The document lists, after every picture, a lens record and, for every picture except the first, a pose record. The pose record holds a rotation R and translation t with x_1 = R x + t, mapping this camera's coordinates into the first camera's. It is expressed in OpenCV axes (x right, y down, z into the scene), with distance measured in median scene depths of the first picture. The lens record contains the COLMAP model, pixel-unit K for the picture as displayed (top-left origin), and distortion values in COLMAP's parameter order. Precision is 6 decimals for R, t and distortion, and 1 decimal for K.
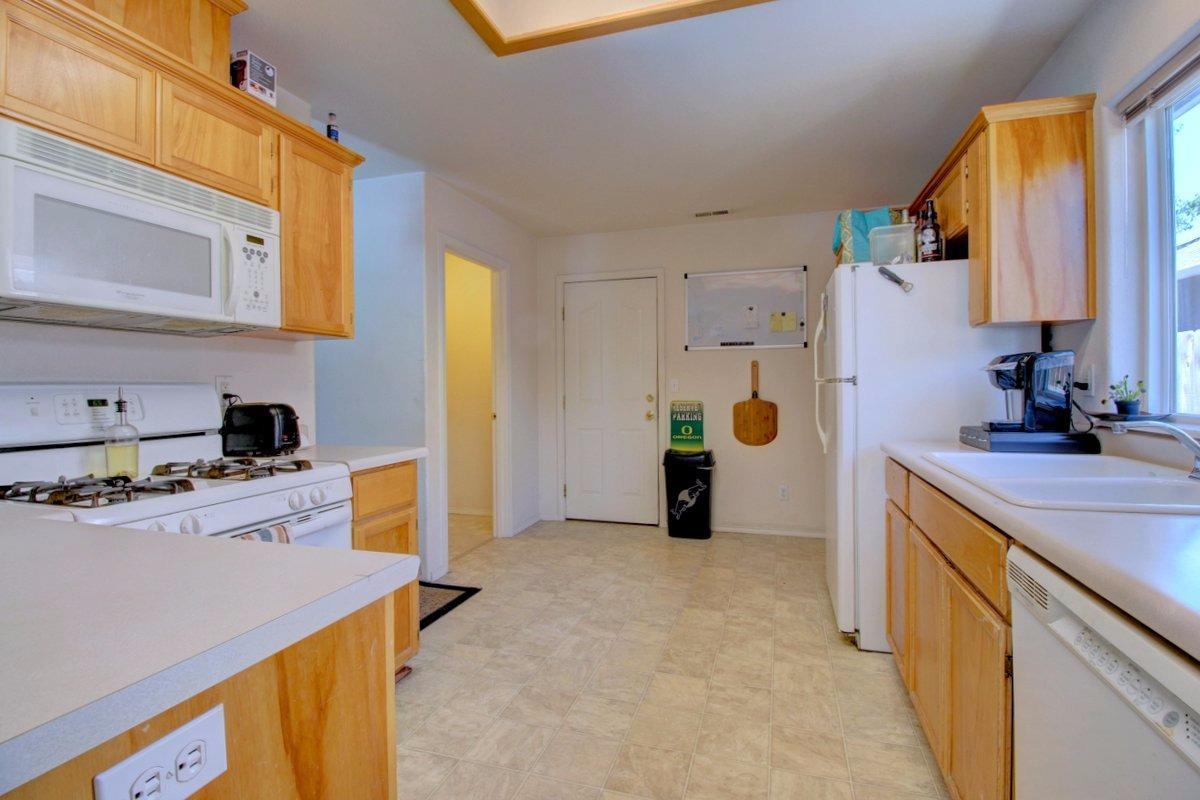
lens RADIAL K [[567.2, 0, 600.9], [0, 567.2, 391.8], [0, 0, 1]] dist [-0.009814, -0.007112]
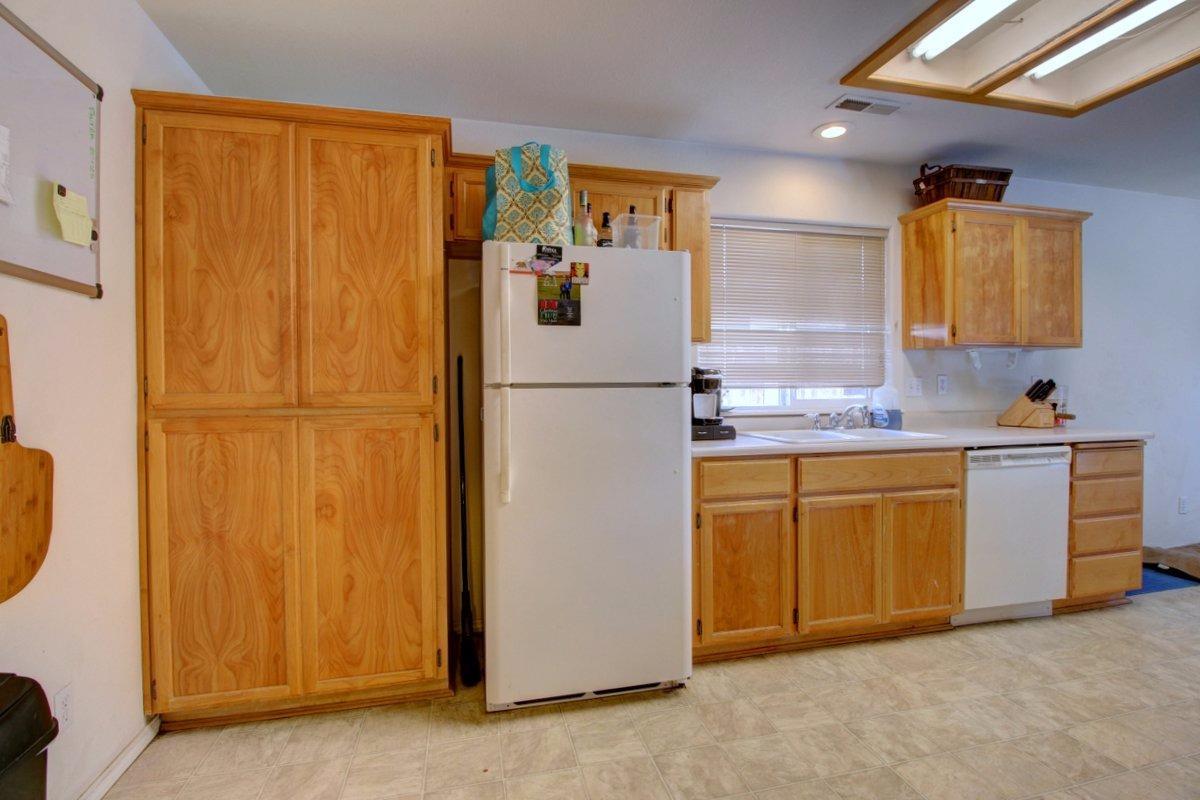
lens RADIAL K [[567.2, 0, 602.4], [0, 567.2, 393.9], [0, 0, 1]] dist [-0.009814, -0.007112]
pose [[-0.520922, 0.006716, 0.853578, -0.286924], [0.022100, 0.999740, 0.005621, -0.017006], [-0.853318, 0.021792, -0.520935, 1.860011]]
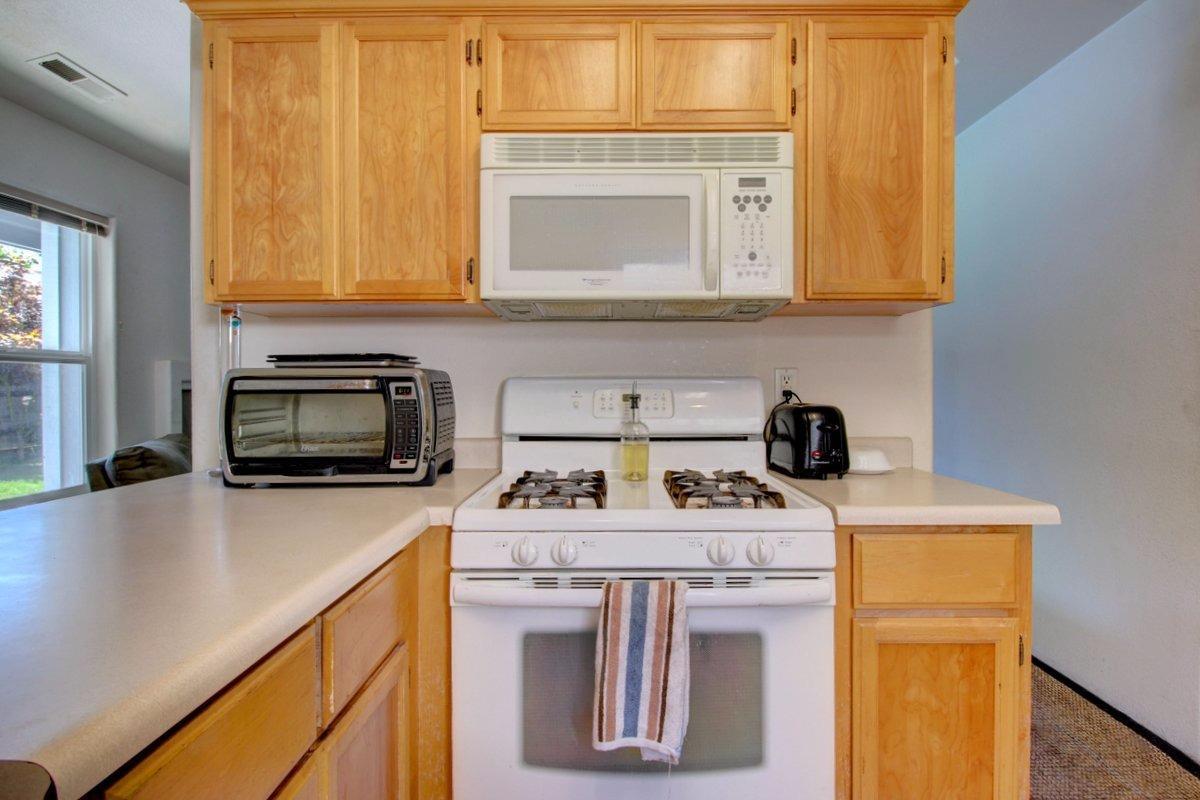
lens RADIAL K [[664.7, 0, 594.6], [0, 664.7, 382.4], [0, 0, 1]] dist [-0.002475, -0.003091]
pose [[0.295234, 0.008296, -0.955389, 0.139874], [-0.010679, 0.999928, 0.005383, -0.009813], [0.955365, 0.008613, 0.295301, 0.492305]]
